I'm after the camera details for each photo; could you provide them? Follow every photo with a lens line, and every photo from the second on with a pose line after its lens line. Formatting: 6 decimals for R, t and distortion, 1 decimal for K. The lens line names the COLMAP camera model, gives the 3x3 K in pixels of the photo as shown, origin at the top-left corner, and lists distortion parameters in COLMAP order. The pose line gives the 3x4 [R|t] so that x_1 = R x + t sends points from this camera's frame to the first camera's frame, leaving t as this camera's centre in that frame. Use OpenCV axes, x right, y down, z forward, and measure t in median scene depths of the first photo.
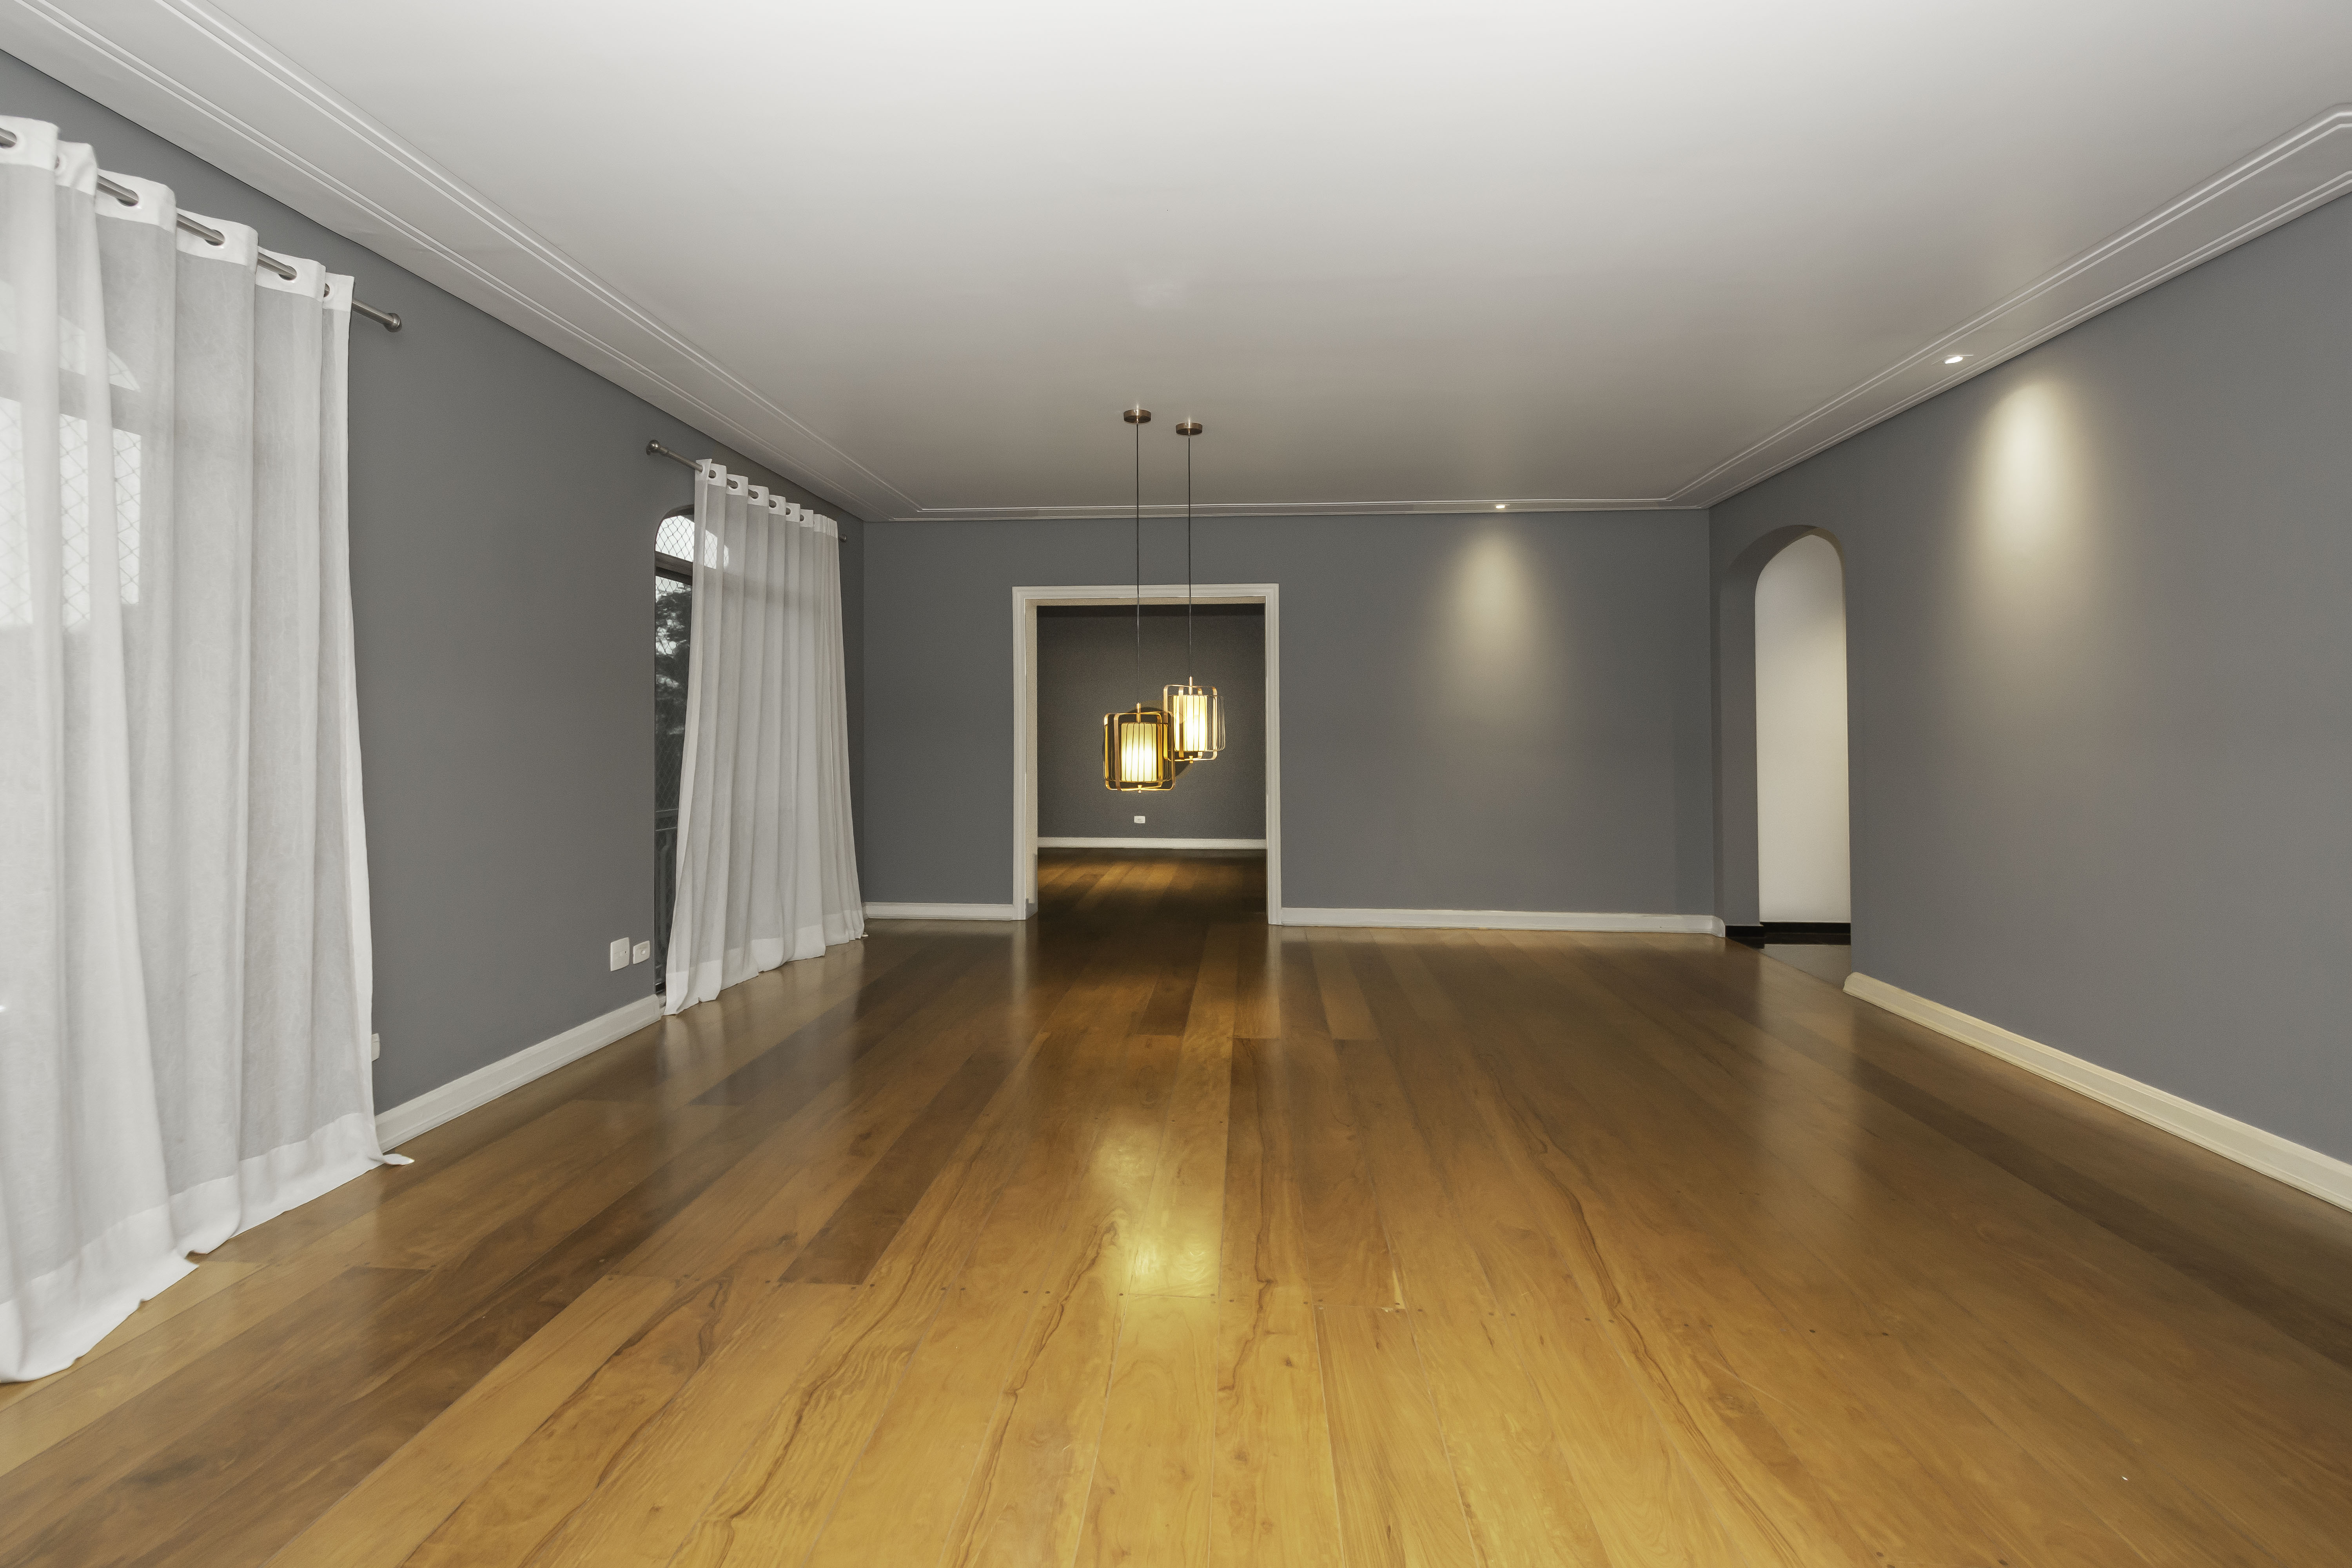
lens RADIAL K [[1067.8, 0, 1096.7], [0, 1067.8, 714.1], [0, 0, 1]] dist [0.004661, 0.000626]
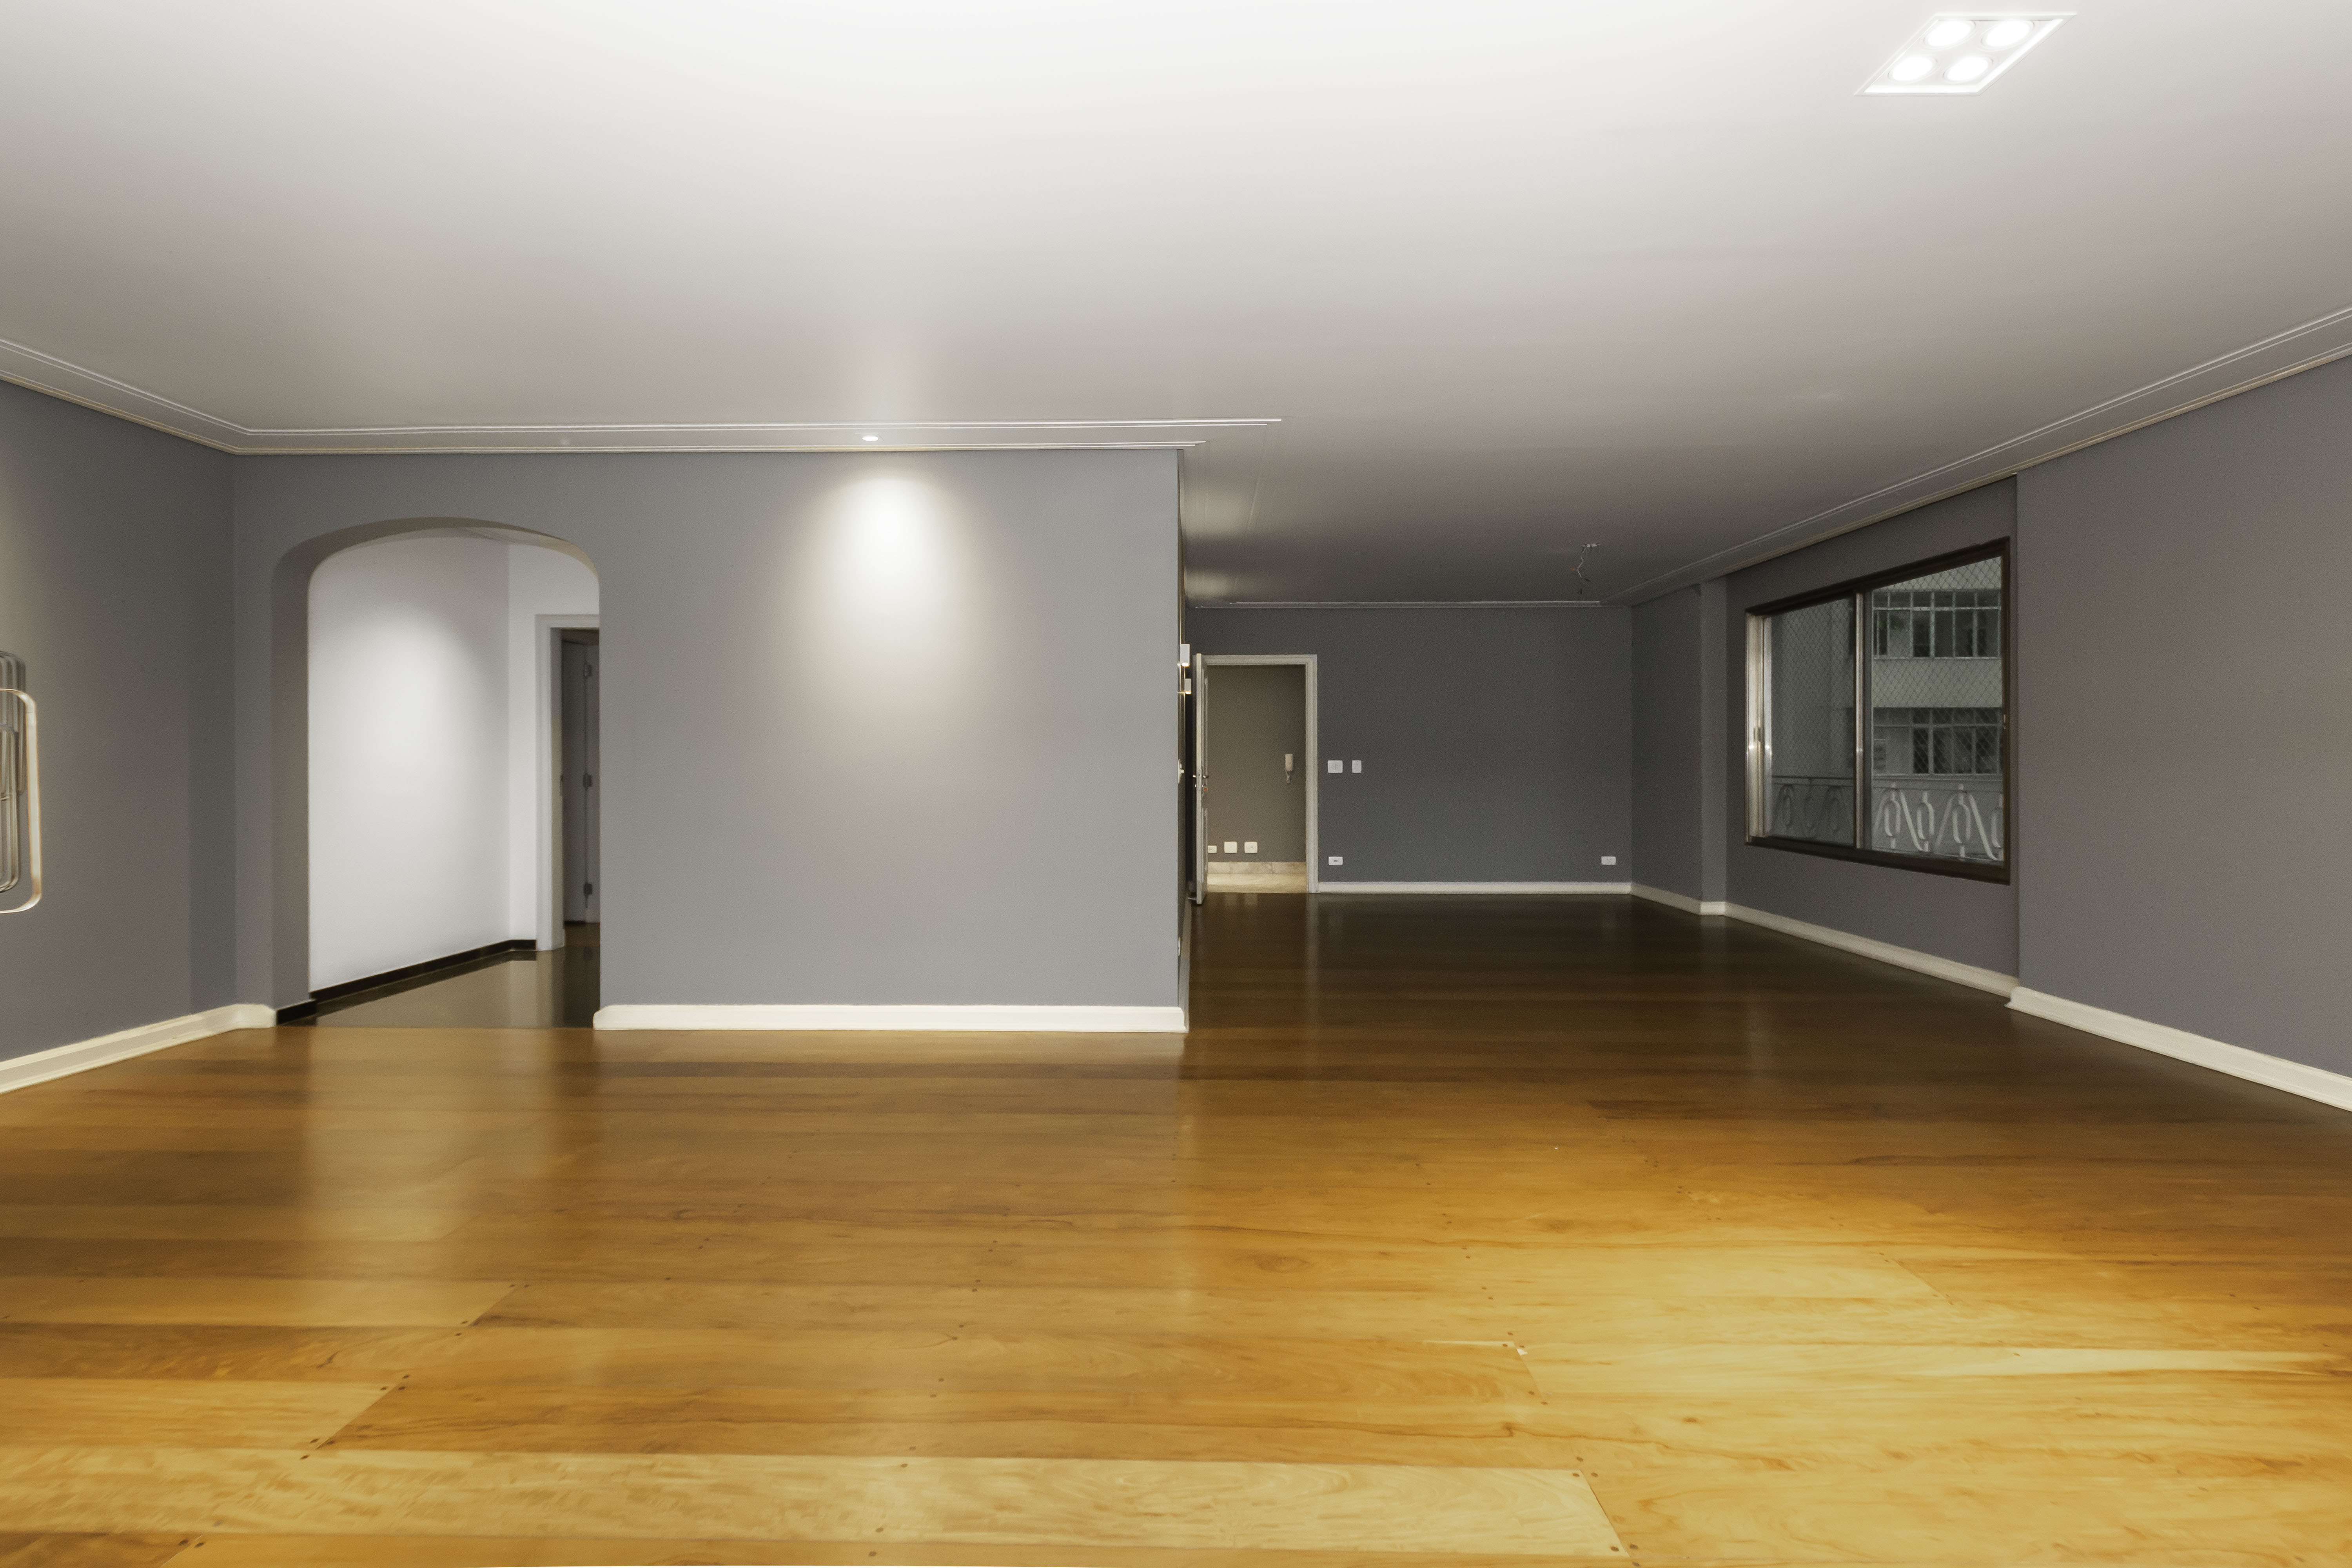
lens RADIAL K [[1037.4, 0, 1166.2], [0, 1037.4, 761.2], [0, 0, 1]] dist [0.002379, 0.000262]
pose [[-0.056752, 0.001433, 0.998387, -0.286296], [-0.018965, 0.999817, -0.002513, 0.014949], [-0.998208, -0.019077, -0.056714, 0.614858]]
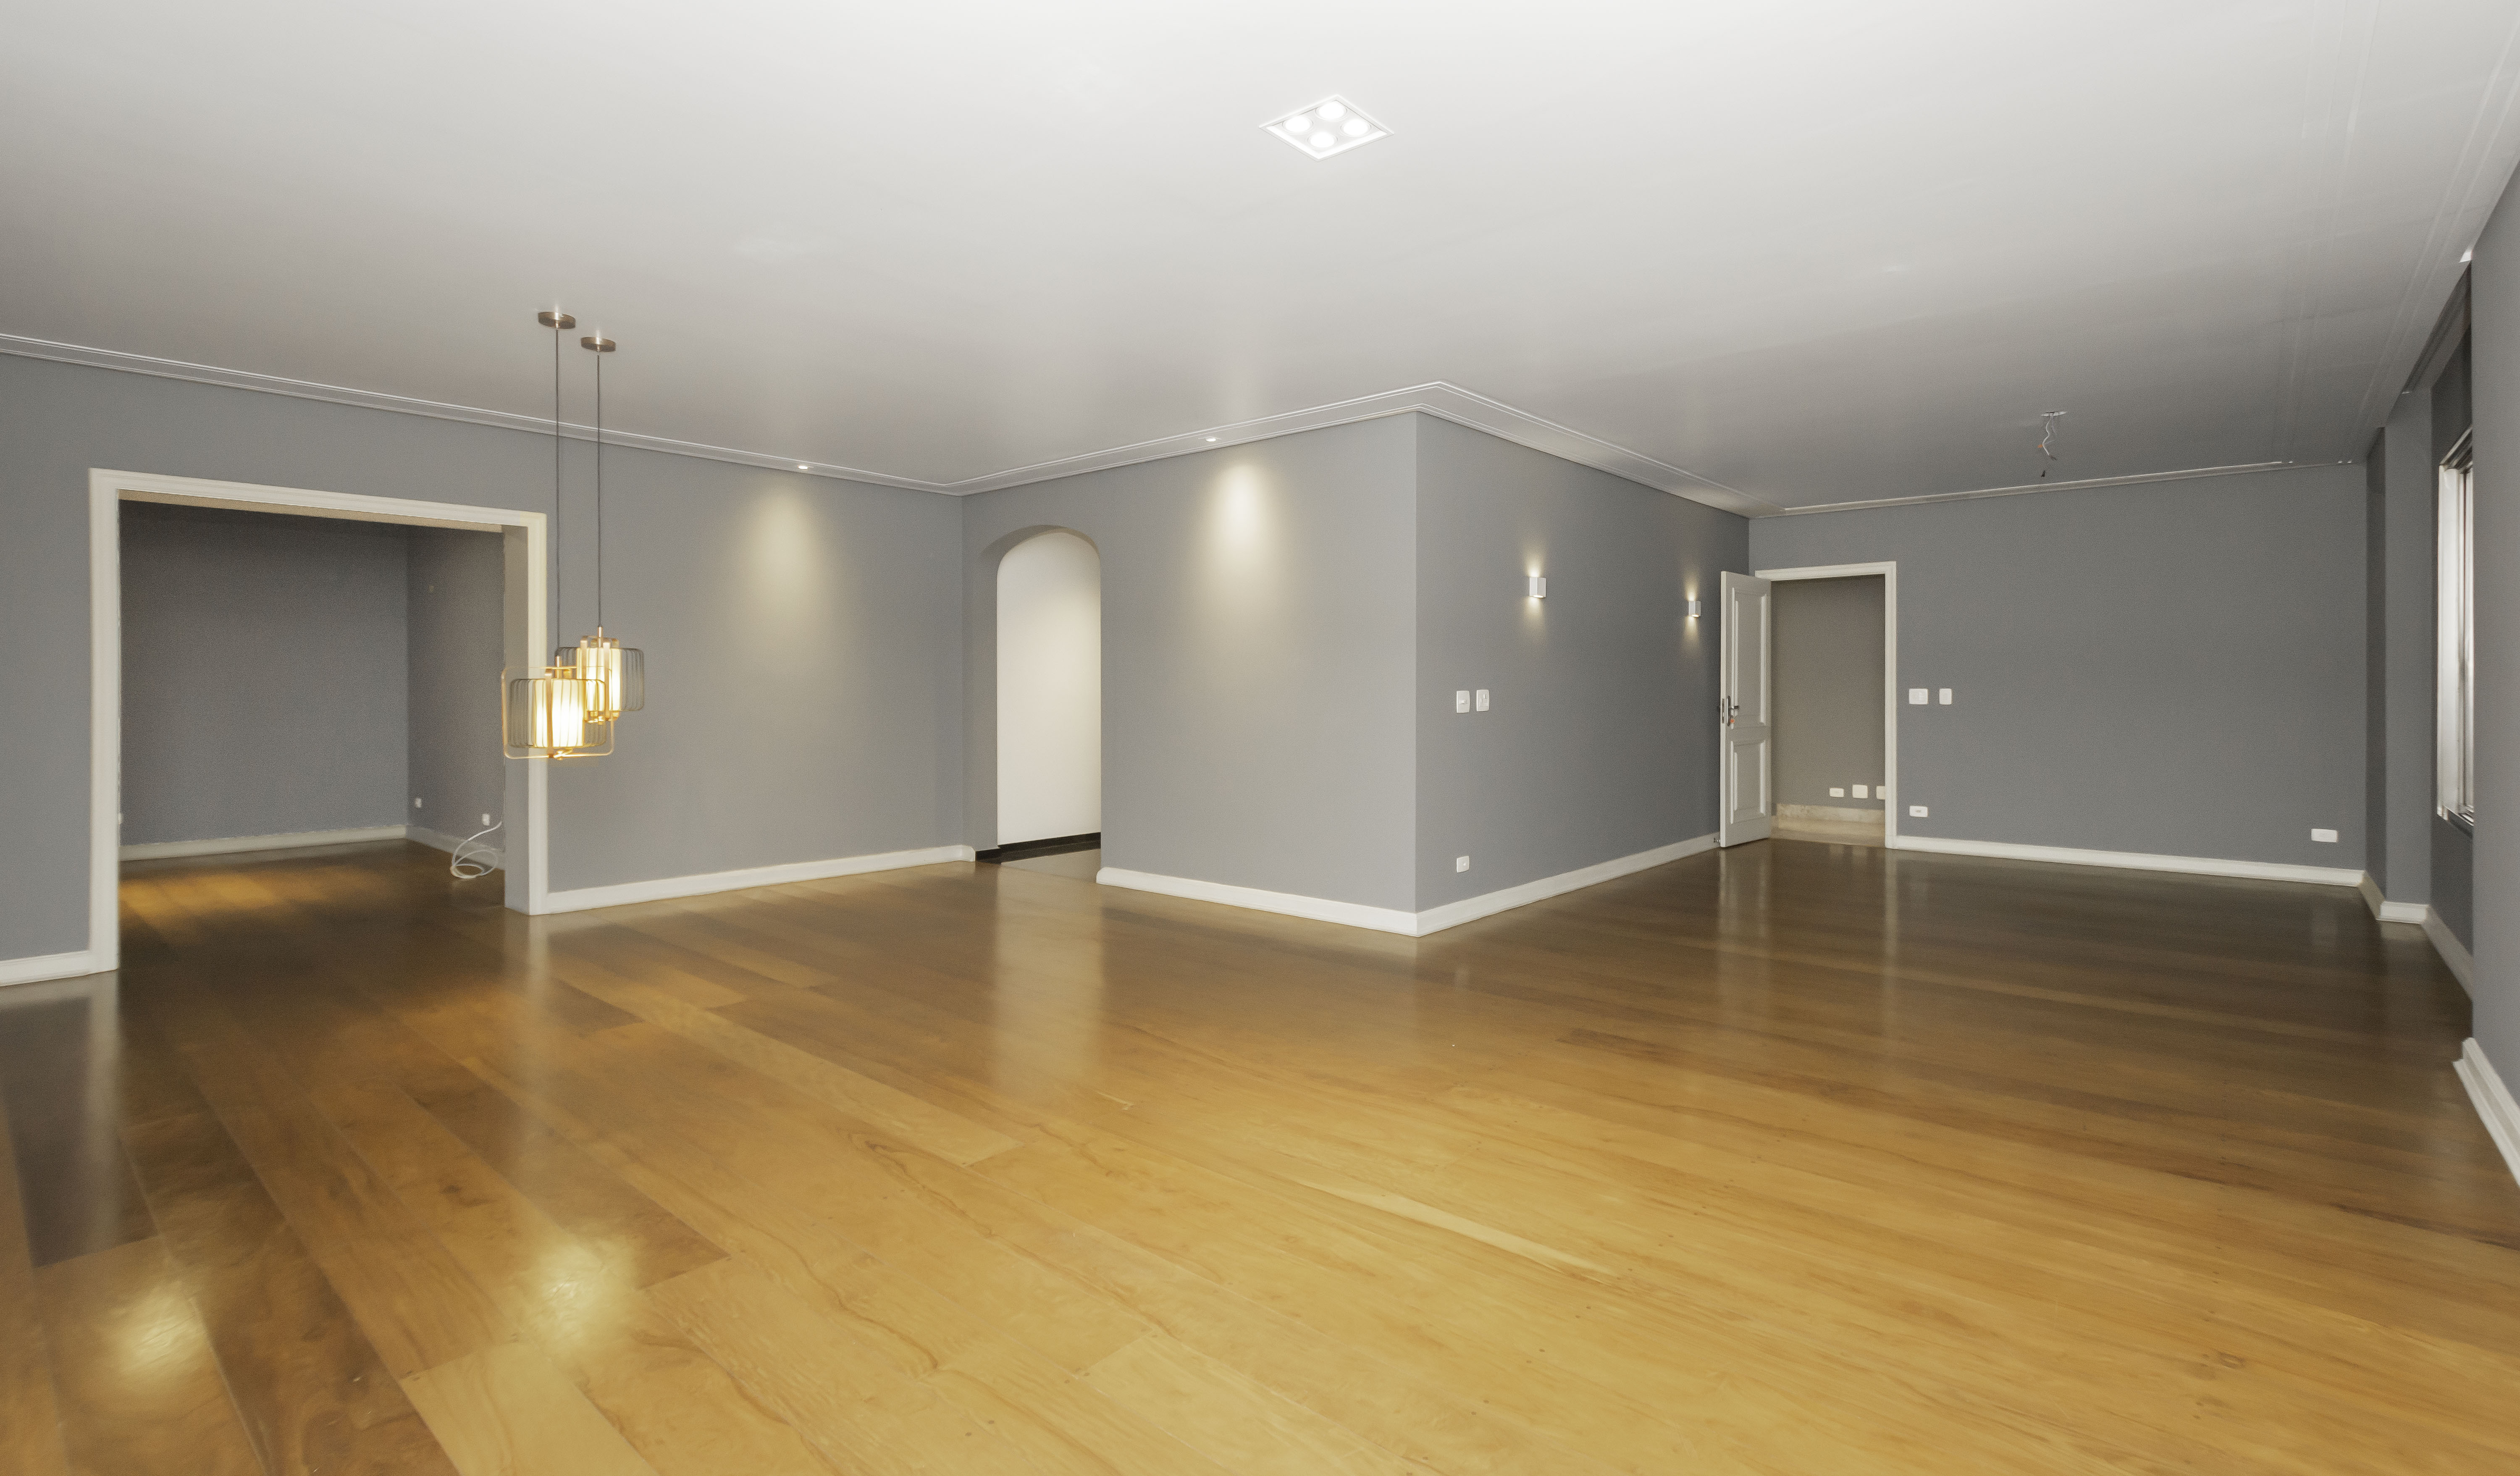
lens RADIAL K [[1137.5, 0, 1268.8], [0, 1137.5, 691.8], [0, 0, 1]] dist [0.002745, 0.000027]
pose [[0.589136, -0.003626, 0.808026, -0.359763], [-0.014458, 0.999783, 0.015028, -0.003564], [-0.807905, -0.020536, 0.588955, -0.003132]]
